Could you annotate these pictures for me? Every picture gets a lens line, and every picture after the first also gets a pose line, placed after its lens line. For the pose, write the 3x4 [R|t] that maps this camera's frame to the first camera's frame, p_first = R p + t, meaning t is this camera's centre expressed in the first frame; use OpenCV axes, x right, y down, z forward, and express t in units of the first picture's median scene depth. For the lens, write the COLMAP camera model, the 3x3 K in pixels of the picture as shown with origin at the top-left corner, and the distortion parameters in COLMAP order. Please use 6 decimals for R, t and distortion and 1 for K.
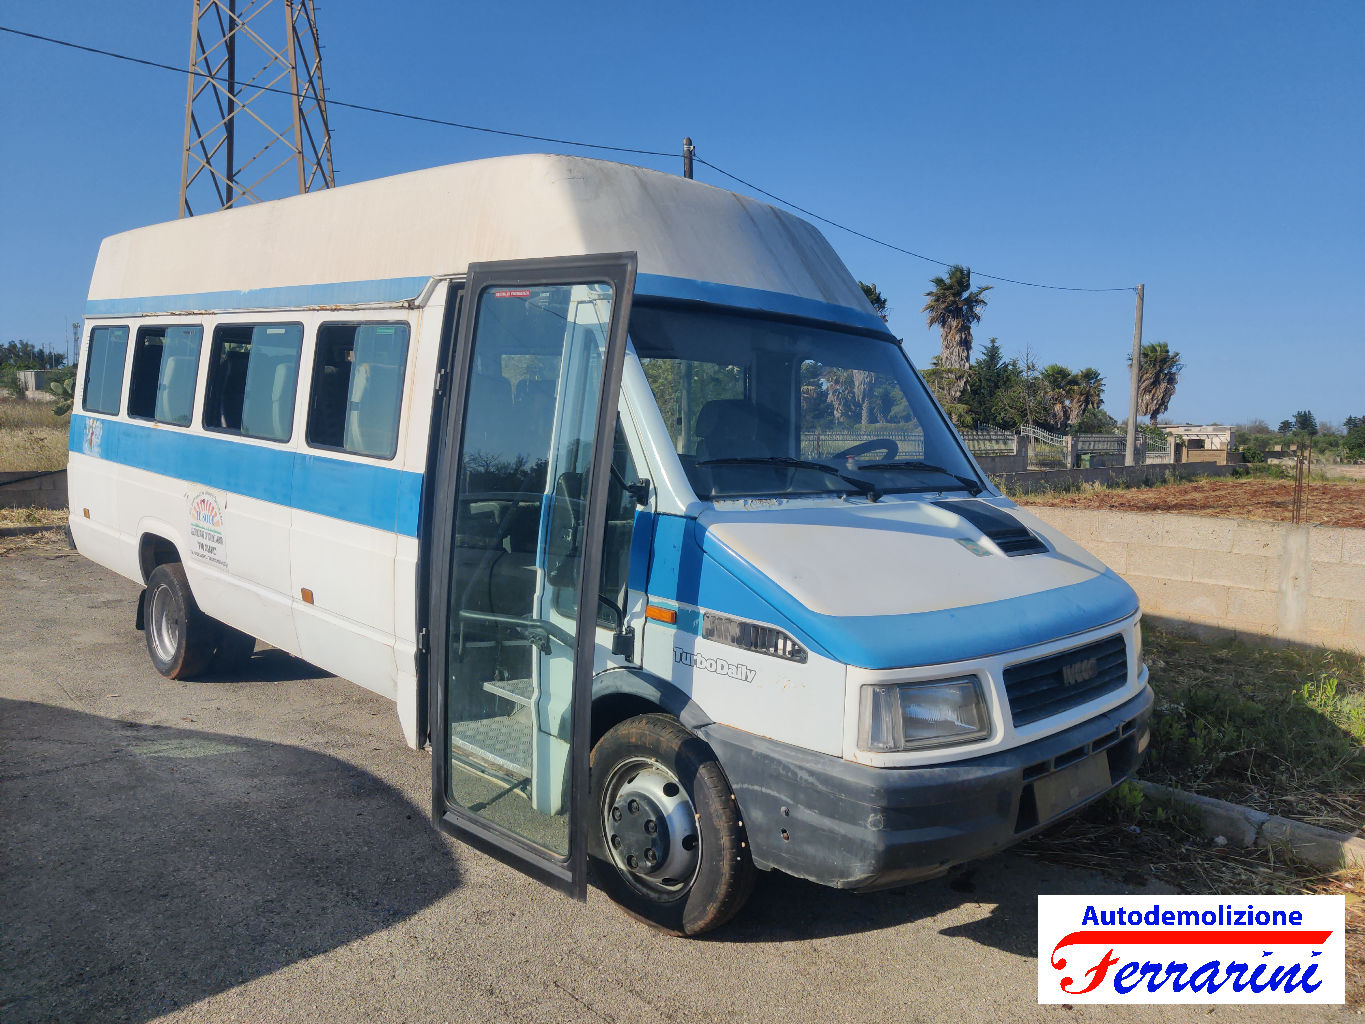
lens RADIAL K [[1046.3, 0, 684.8], [0, 1046.3, 524.8], [0, 0, 1]] dist [0.012132, -0.011765]
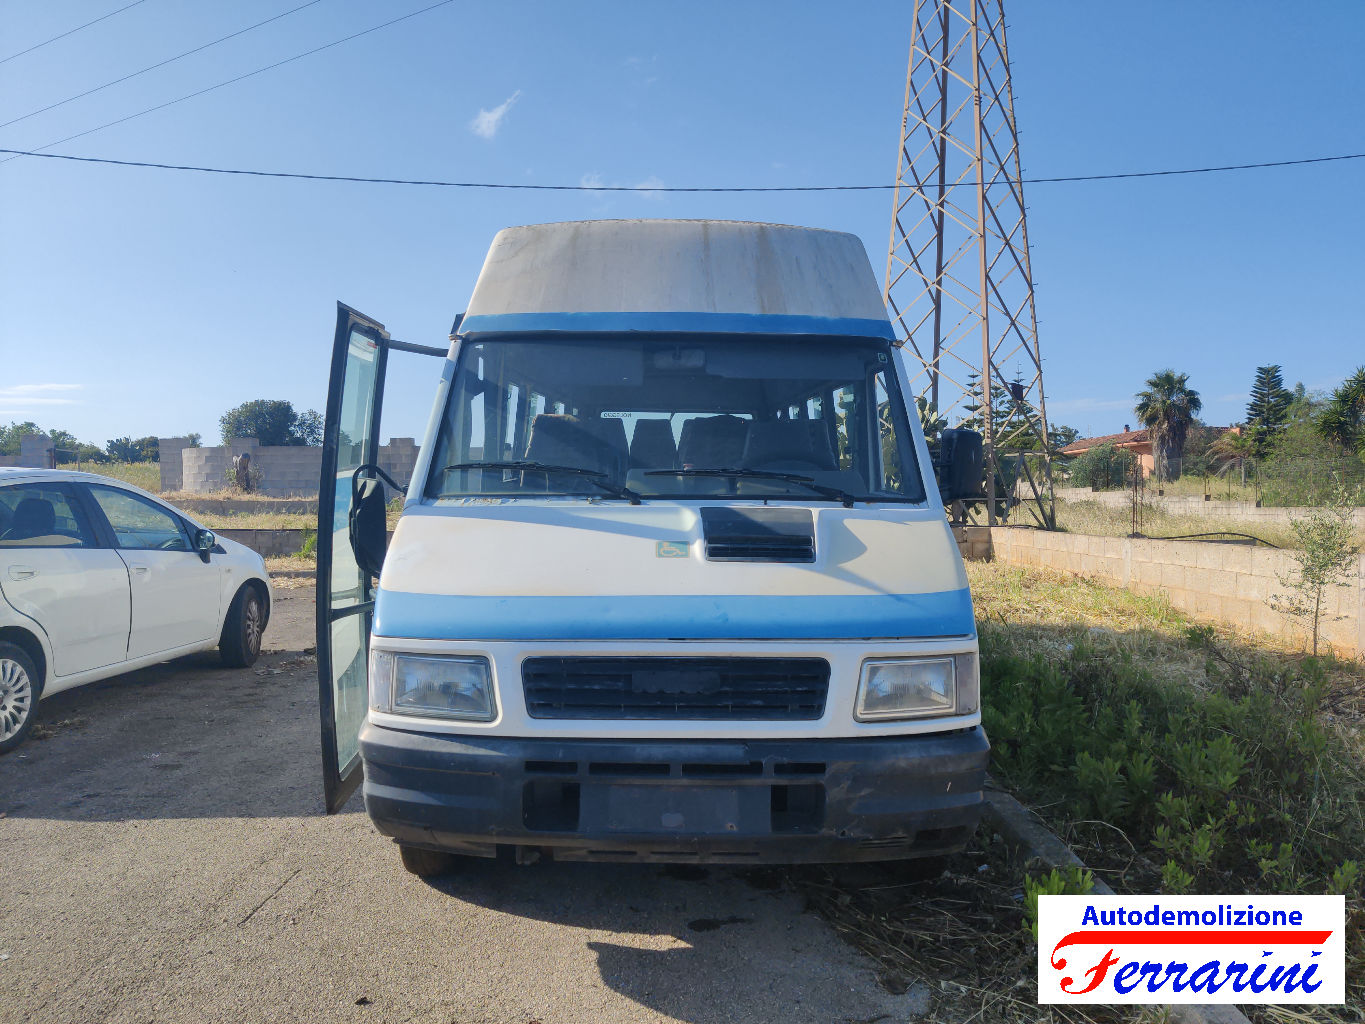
lens RADIAL K [[1046.3, 0, 702.0], [0, 1046.3, 514.9], [0, 0, 1]] dist [0.012132, -0.011765]
pose [[0.714280, -0.005254, -0.699840, 0.936337], [-0.051695, 0.996844, -0.060245, 0.044542], [0.697948, 0.079210, 0.711754, 0.330395]]
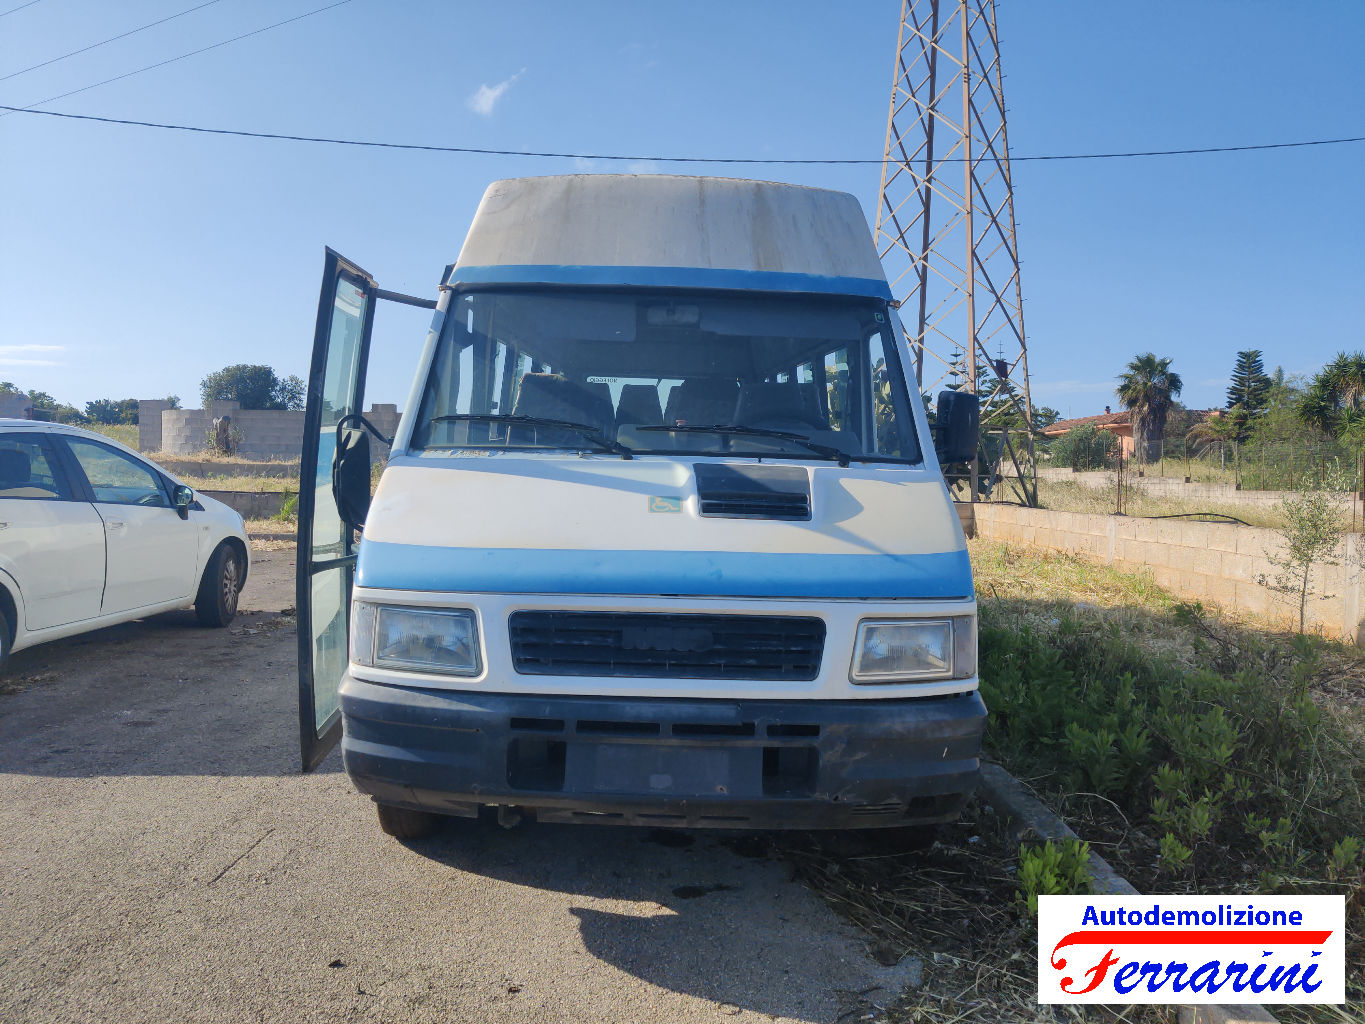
lens RADIAL K [[1046.3, 0, 691.4], [0, 1046.3, 476.5], [0, 0, 1]] dist [0.012132, -0.011765]
pose [[0.720290, 0.000124, -0.693673, 0.912580], [-0.070064, 0.994899, -0.072574, 0.060352], [0.690125, 0.100876, 0.716625, 0.339661]]
